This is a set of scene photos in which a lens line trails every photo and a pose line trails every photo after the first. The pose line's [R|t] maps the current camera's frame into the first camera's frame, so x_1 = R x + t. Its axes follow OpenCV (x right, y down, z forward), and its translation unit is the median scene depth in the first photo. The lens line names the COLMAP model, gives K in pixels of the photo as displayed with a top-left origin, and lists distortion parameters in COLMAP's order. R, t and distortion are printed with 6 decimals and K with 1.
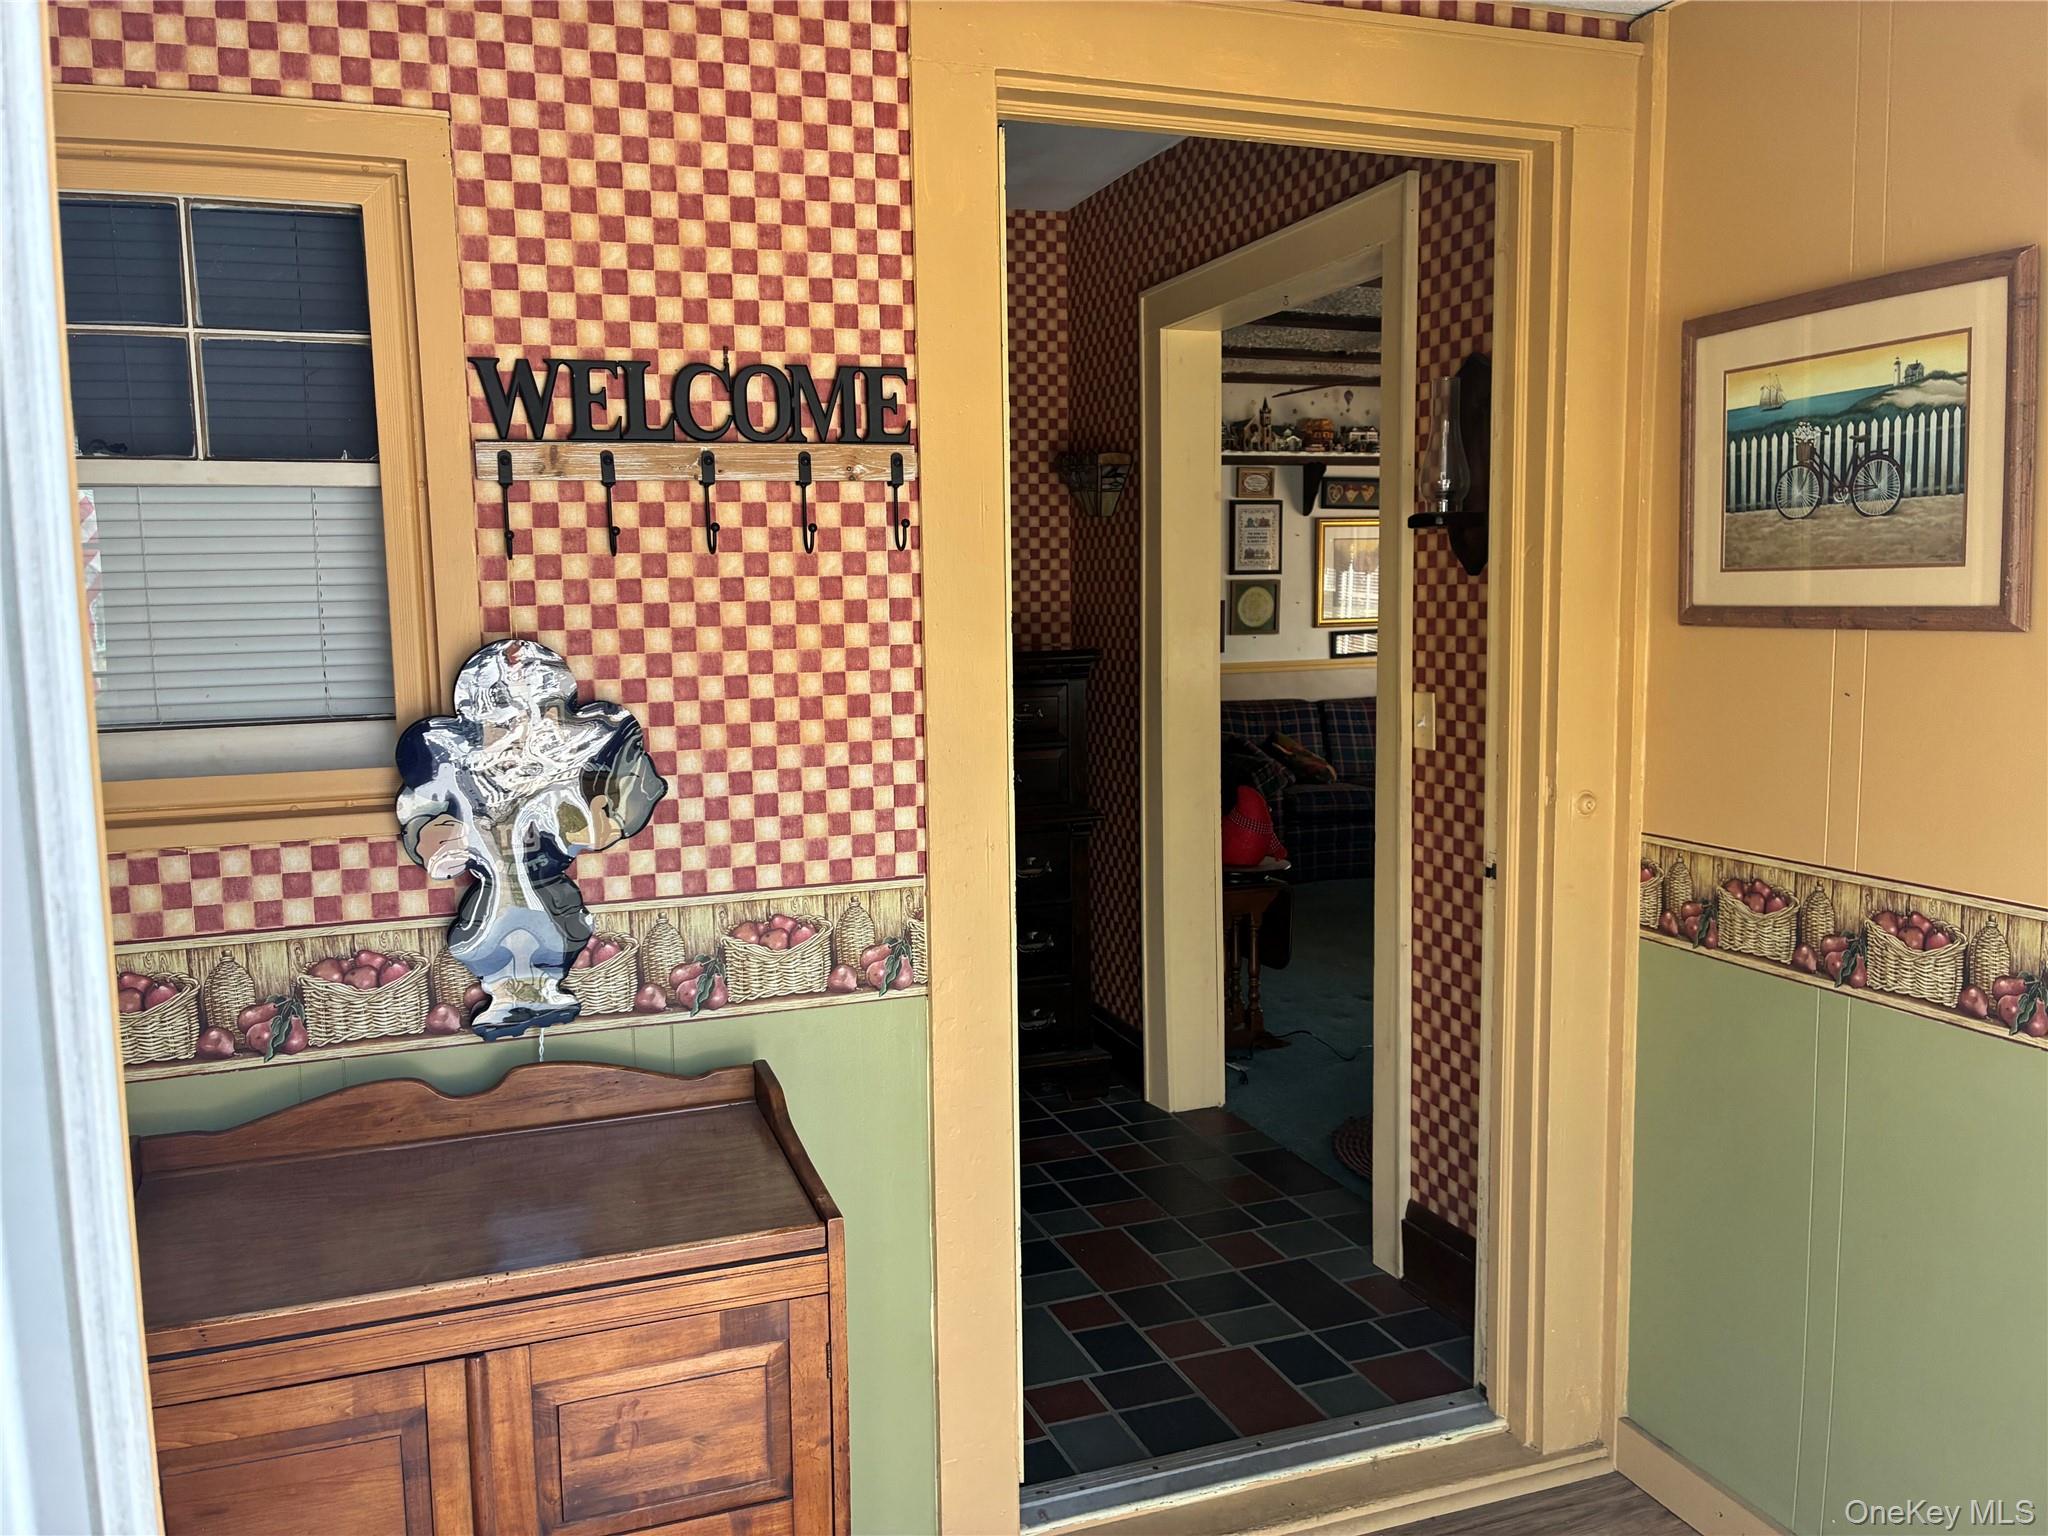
lens RADIAL K [[1568.9, 0, 1022.5], [0, 1568.9, 776.8], [0, 0, 1]] dist [0.022023, -0.032742]
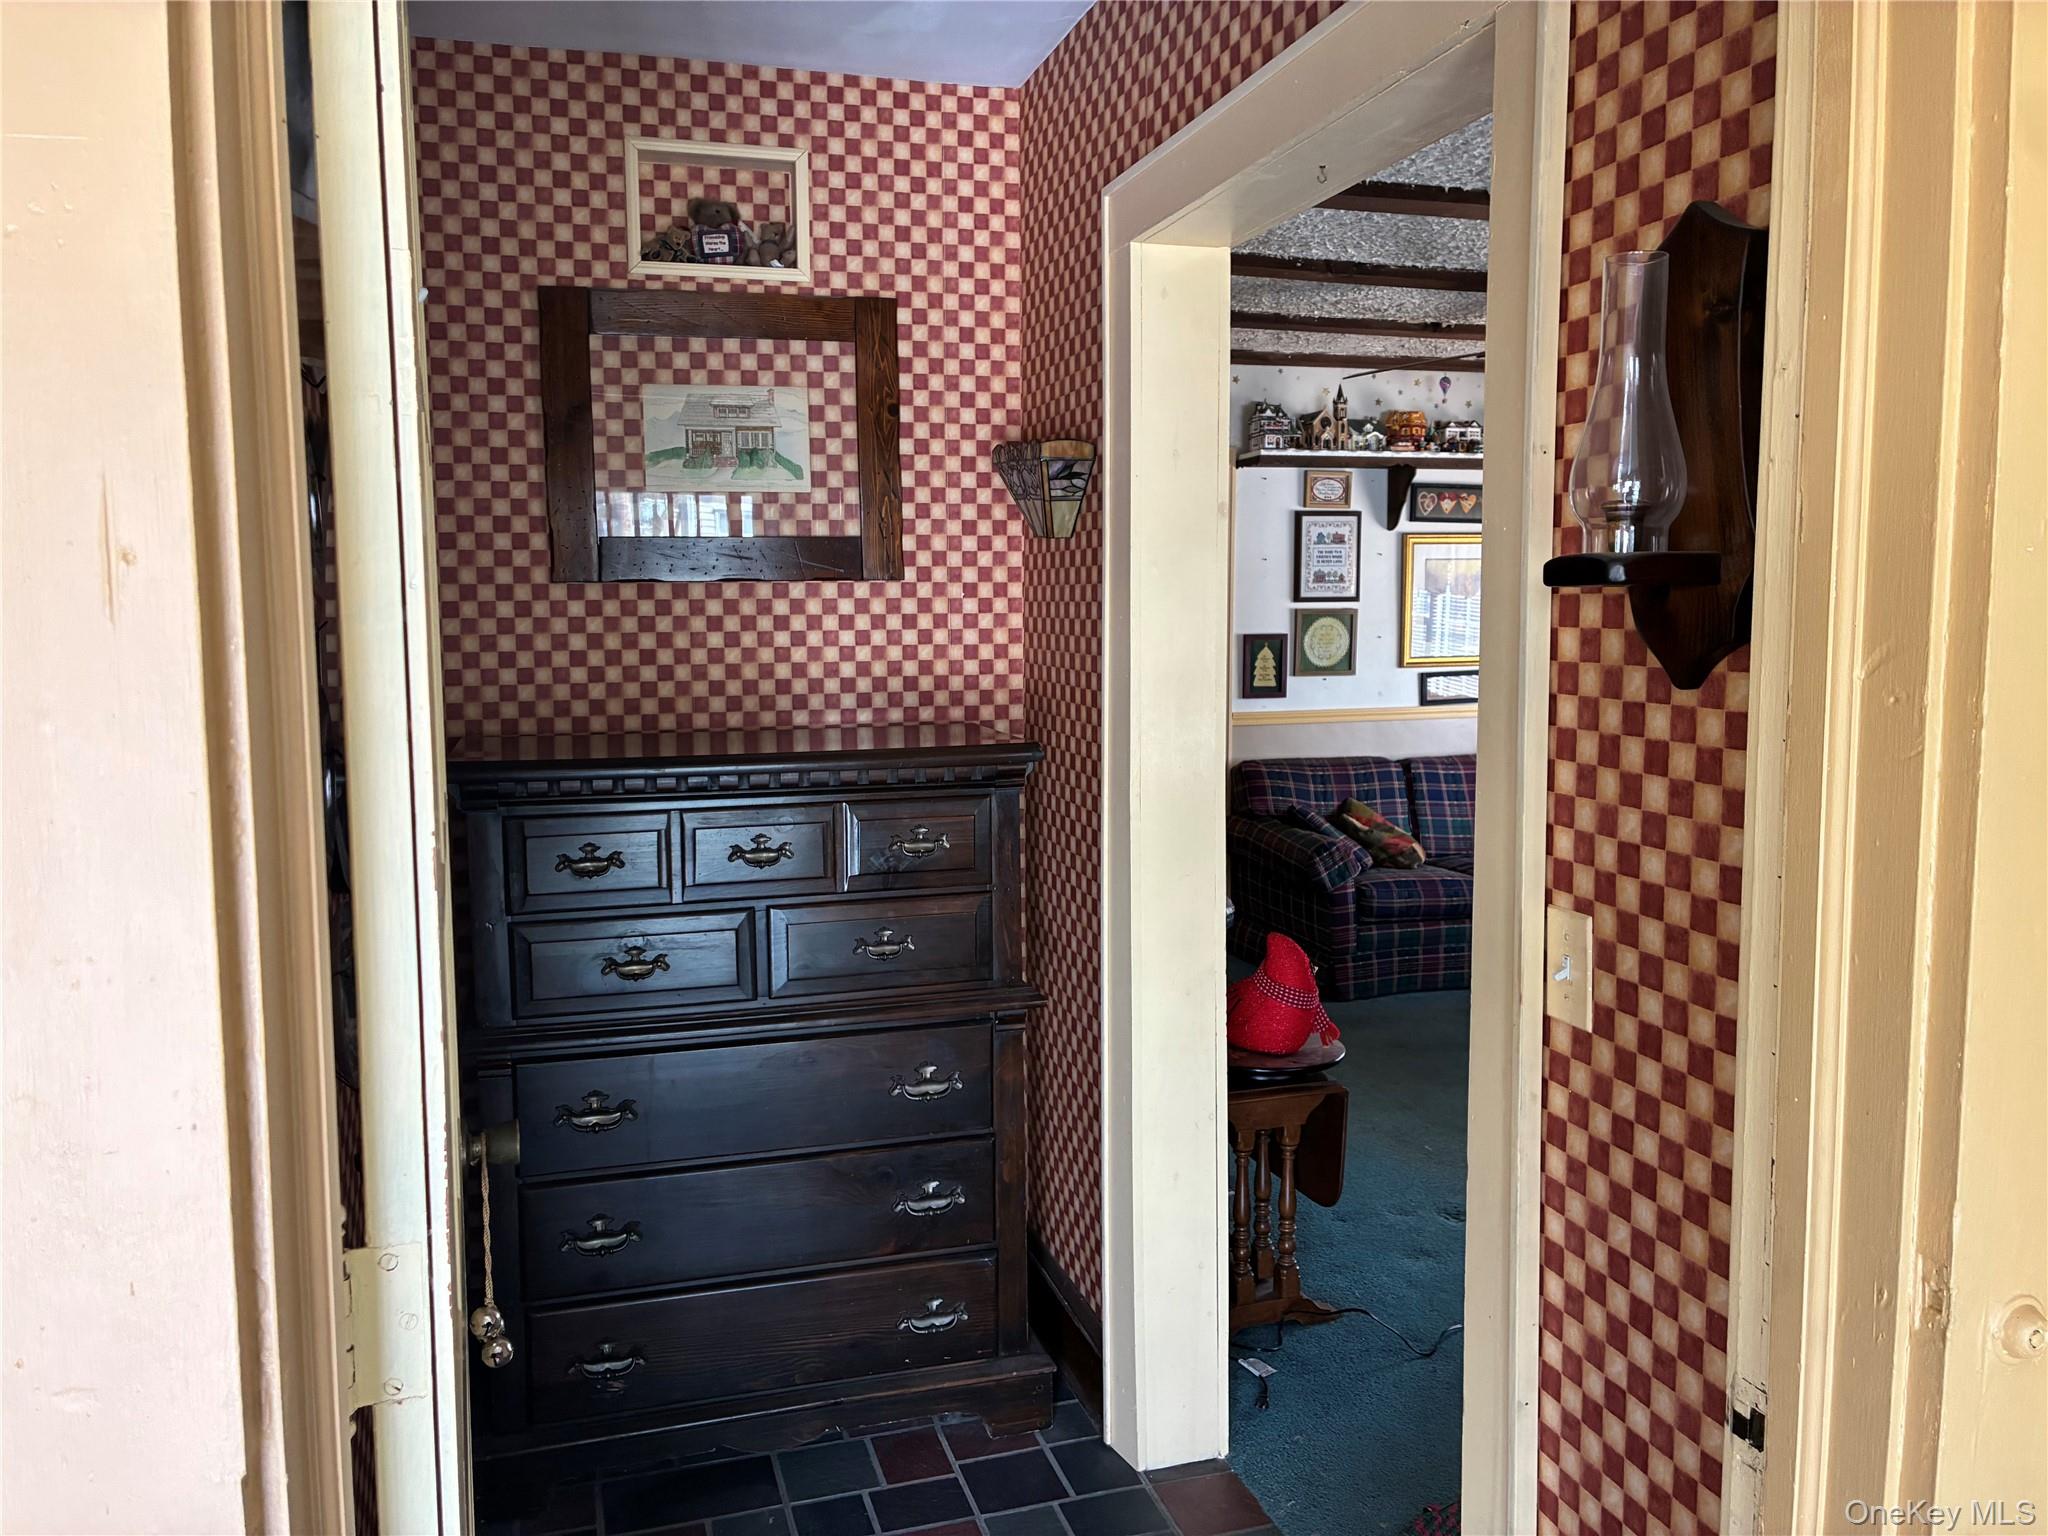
lens RADIAL K [[1568.9, 0, 1035.2], [0, 1568.9, 751.5], [0, 0, 1]] dist [0.022023, -0.032742]
pose [[0.998502, 0.015527, -0.052459, 0.073574], [-0.016528, 0.999688, -0.018710, -0.060043], [0.052152, 0.019549, 0.998448, 0.323612]]
